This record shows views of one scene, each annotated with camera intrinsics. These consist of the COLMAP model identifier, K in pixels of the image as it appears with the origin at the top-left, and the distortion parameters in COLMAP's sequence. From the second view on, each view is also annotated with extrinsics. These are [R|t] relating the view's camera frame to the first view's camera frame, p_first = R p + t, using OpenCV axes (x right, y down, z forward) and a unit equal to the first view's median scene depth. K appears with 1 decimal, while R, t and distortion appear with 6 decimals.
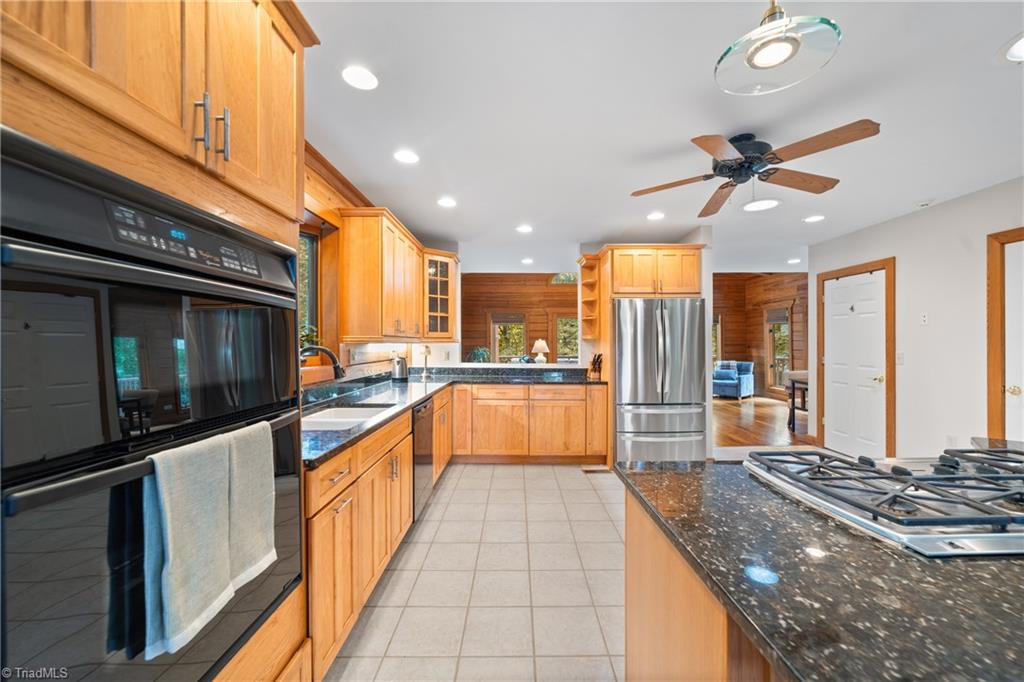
lens RADIAL K [[393.9, 0, 520.5], [0, 393.9, 342.2], [0, 0, 1]] dist [-0.007263, 0.002154]
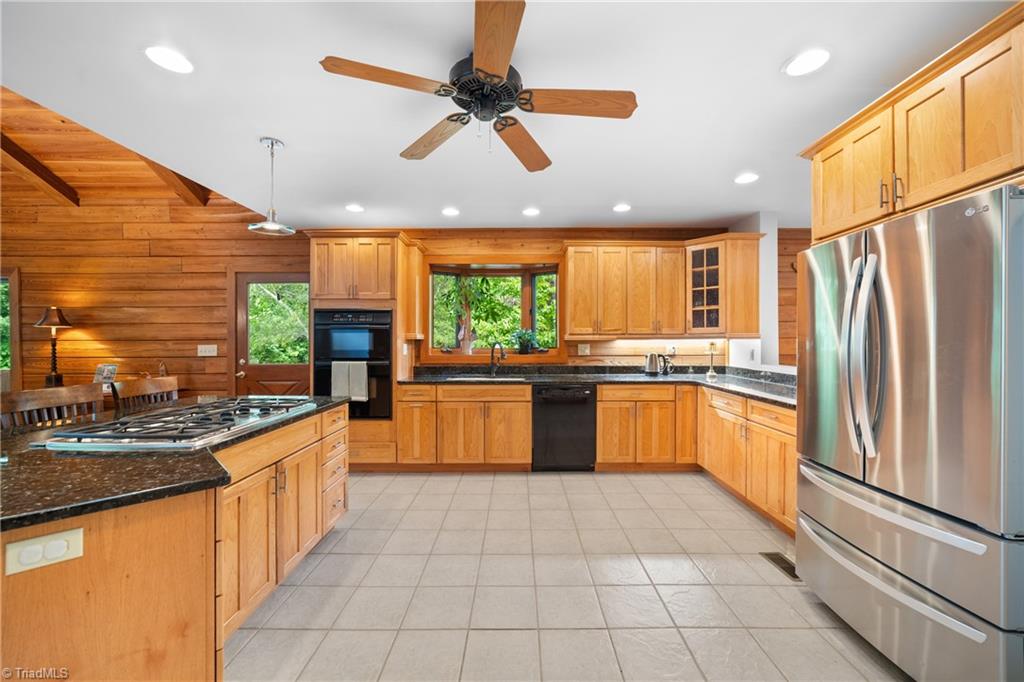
lens RADIAL K [[393.9, 0, 519.9], [0, 393.9, 342.9], [0, 0, 1]] dist [-0.007263, 0.002154]
pose [[-0.002927, 0.003242, -0.999990, 0.665704], [0.003776, 0.999988, 0.003231, 0.005019], [0.999989, -0.003766, -0.002939, 0.546013]]
